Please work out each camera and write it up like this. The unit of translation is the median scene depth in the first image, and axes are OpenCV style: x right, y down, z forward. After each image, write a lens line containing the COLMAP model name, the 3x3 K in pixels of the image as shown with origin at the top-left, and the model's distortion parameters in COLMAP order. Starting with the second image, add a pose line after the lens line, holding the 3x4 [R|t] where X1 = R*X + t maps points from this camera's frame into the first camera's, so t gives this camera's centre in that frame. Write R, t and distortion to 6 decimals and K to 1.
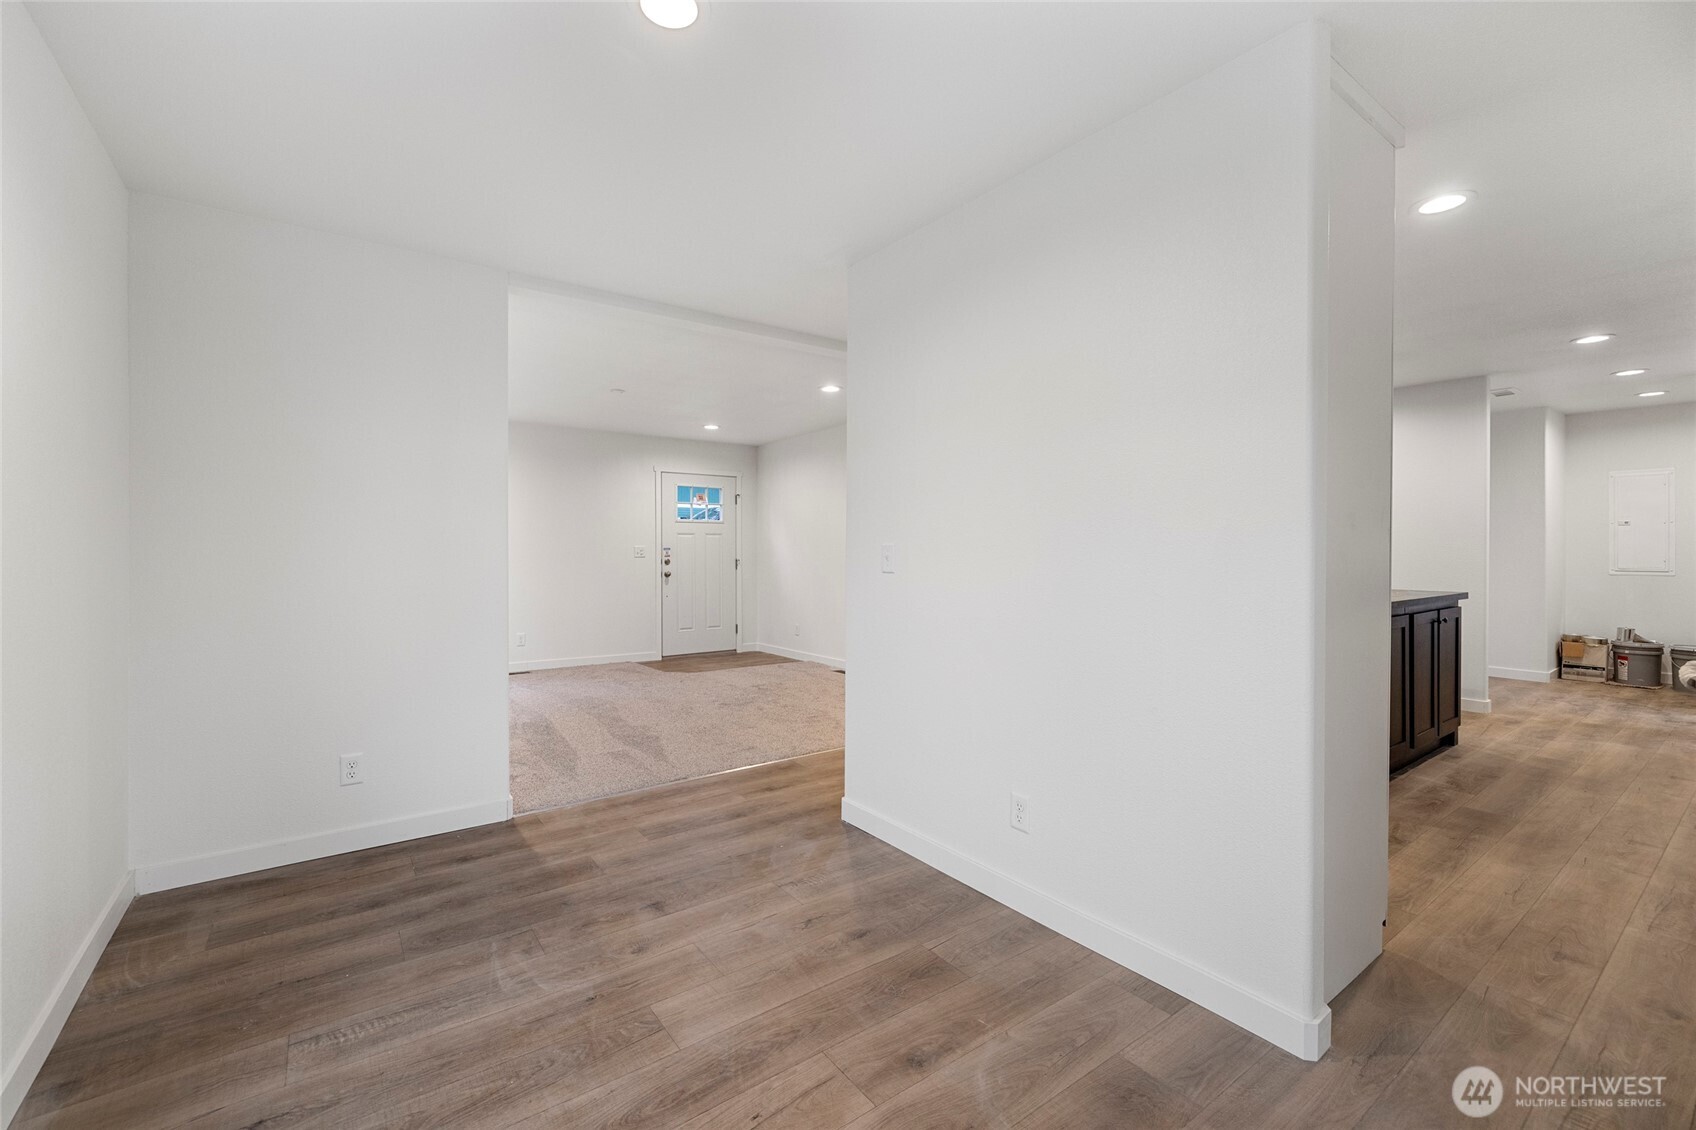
lens RADIAL K [[715.9, 0, 836.6], [0, 715.9, 553.5], [0, 0, 1]] dist [0.002947, -0.000417]
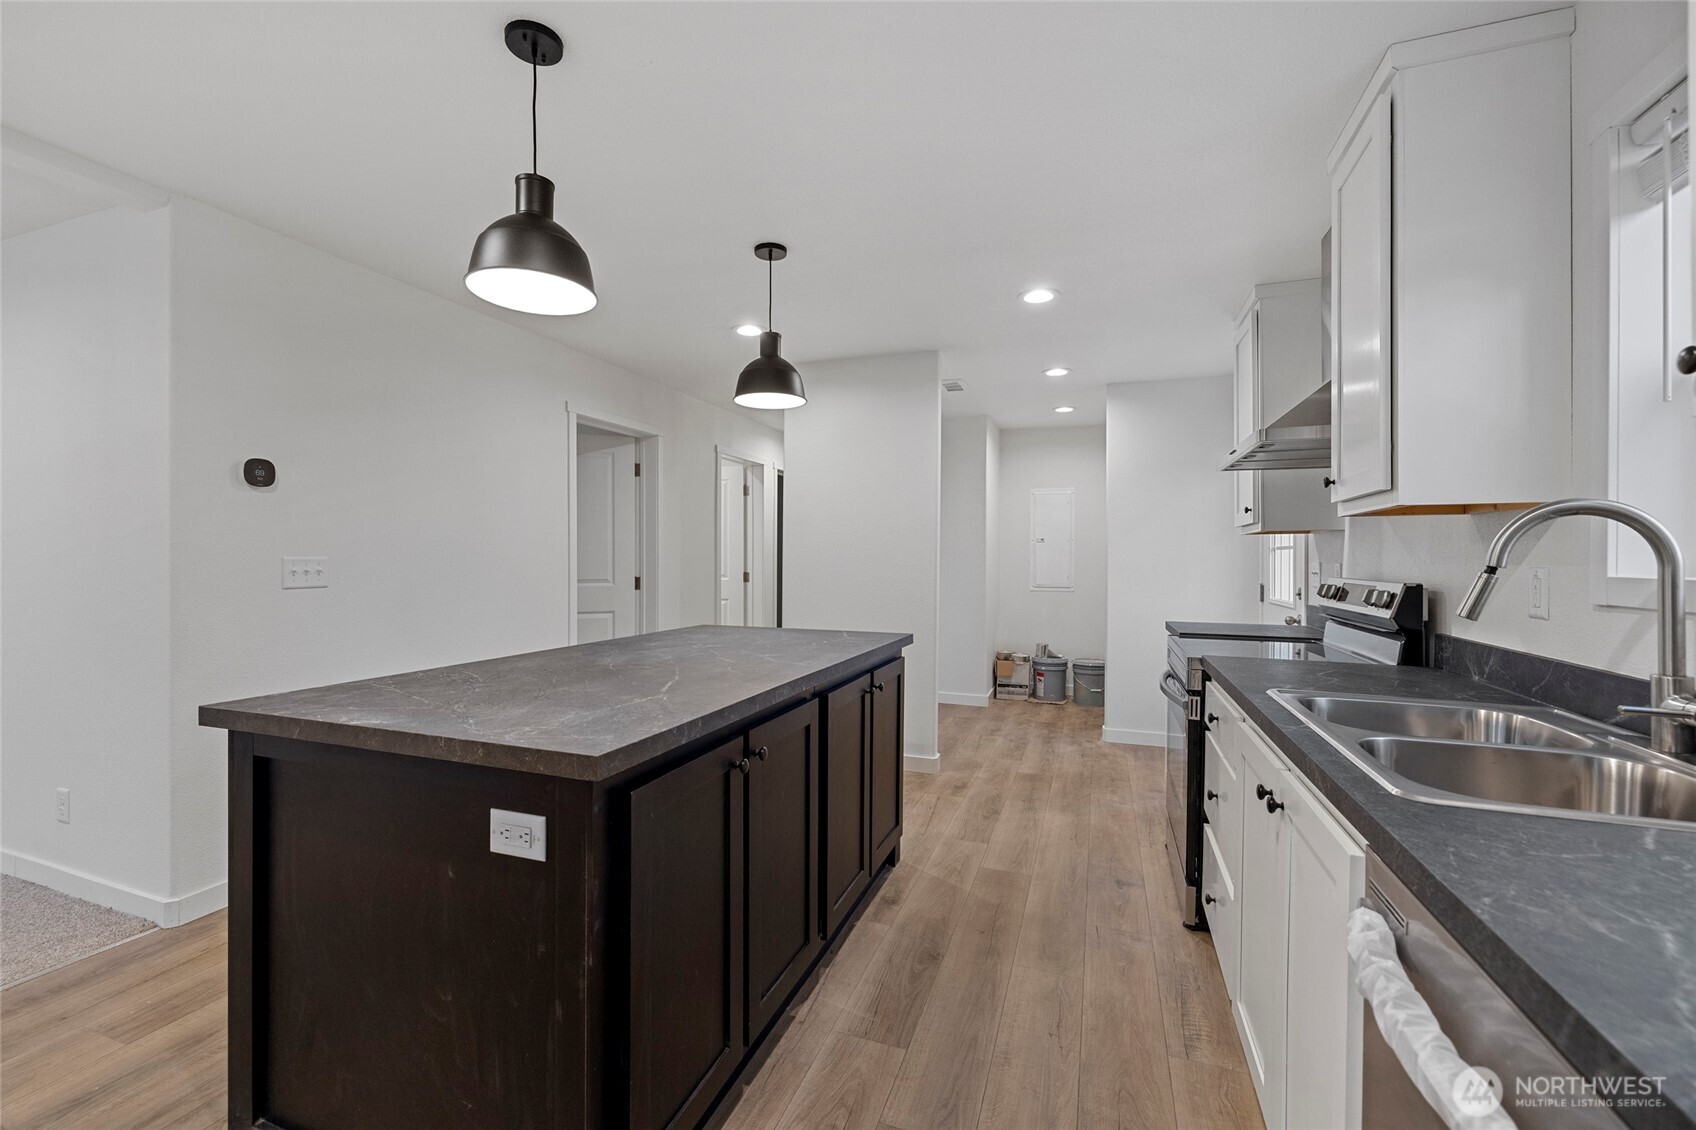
lens RADIAL K [[715.9, 0, 834.4], [0, 715.9, 558.6], [0, 0, 1]] dist [0.002947, -0.000417]
pose [[0.834844, 0.006629, 0.550447, 0.369604], [-0.005396, 0.999978, -0.003859, -0.013158], [-0.550460, 0.000251, 0.834861, 0.393961]]
